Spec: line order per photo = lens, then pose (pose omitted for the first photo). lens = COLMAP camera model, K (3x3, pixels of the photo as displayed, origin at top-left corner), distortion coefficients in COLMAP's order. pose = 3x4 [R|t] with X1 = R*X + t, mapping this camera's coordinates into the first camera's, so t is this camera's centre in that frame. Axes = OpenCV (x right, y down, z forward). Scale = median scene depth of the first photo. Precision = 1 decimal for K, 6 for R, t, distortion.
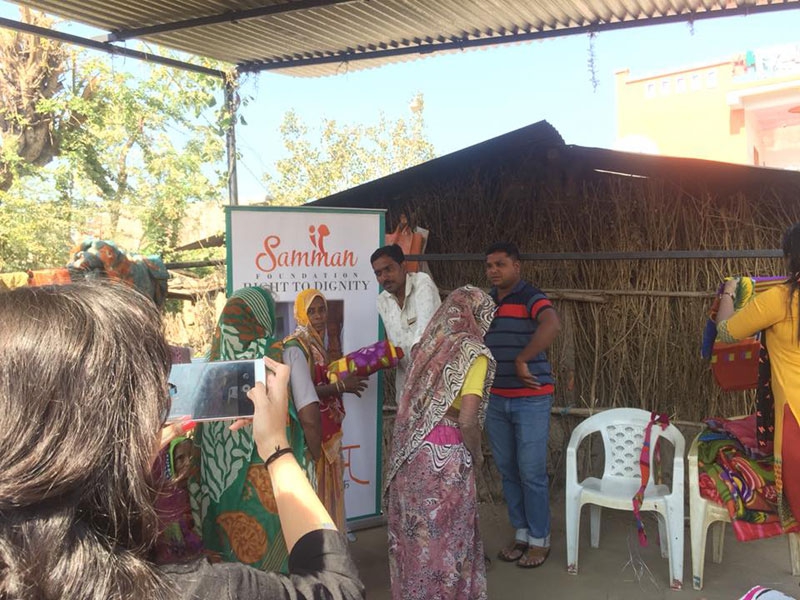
lens RADIAL K [[702.0, 0, 418.8], [0, 702.0, 303.1], [0, 0, 1]] dist [0.007197, -0.001448]
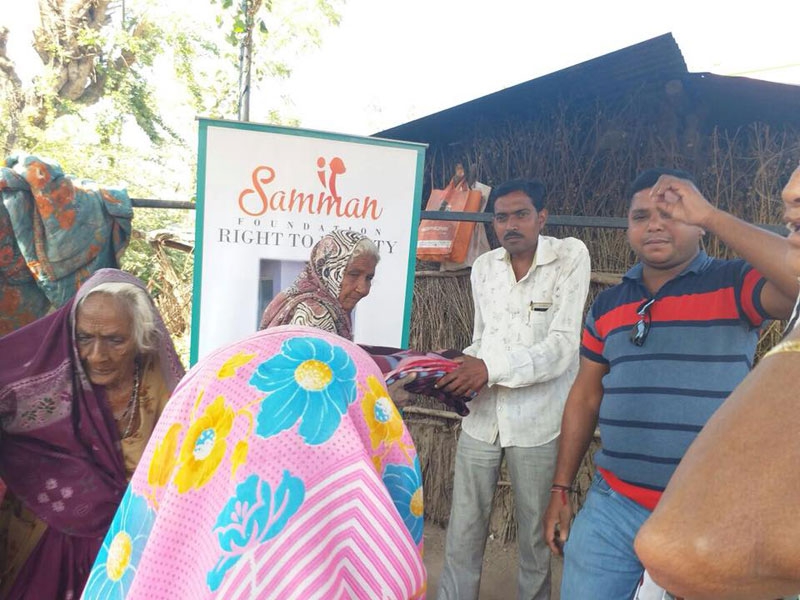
lens RADIAL K [[644.4, 0, 430.9], [0, 644.4, 335.1], [0, 0, 1]] dist [-0.007154, -0.006465]
pose [[0.989671, 0.089533, -0.111956, 0.043888], [-0.083097, 0.994679, 0.060903, 0.019147], [0.116813, -0.050971, 0.991845, 0.311336]]
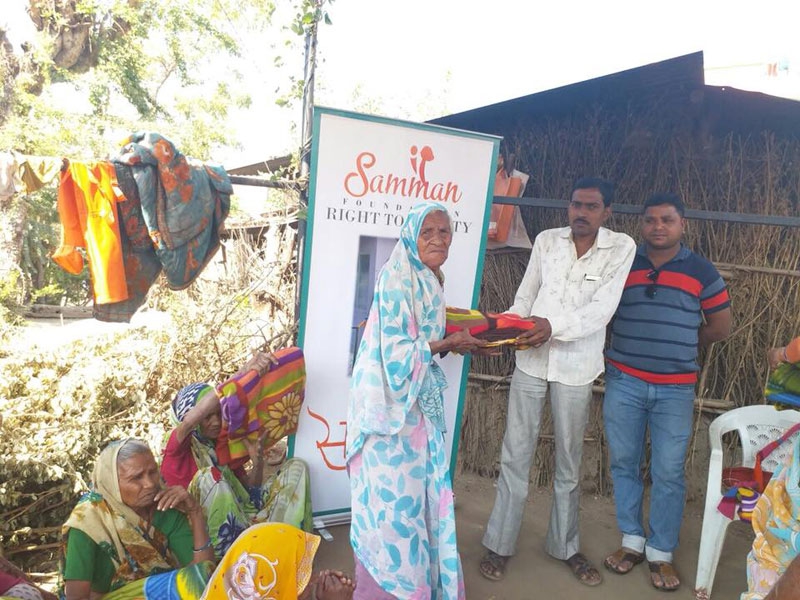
lens RADIAL K [[627.0, 0, 401.1], [0, 627.0, 322.3], [0, 0, 1]] dist [-0.000010, -0.008227]
pose [[0.994986, 0.099223, 0.012555, -0.139449], [-0.099875, 0.992364, 0.072372, 0.036217], [-0.005278, -0.073263, 0.997299, 0.235973]]
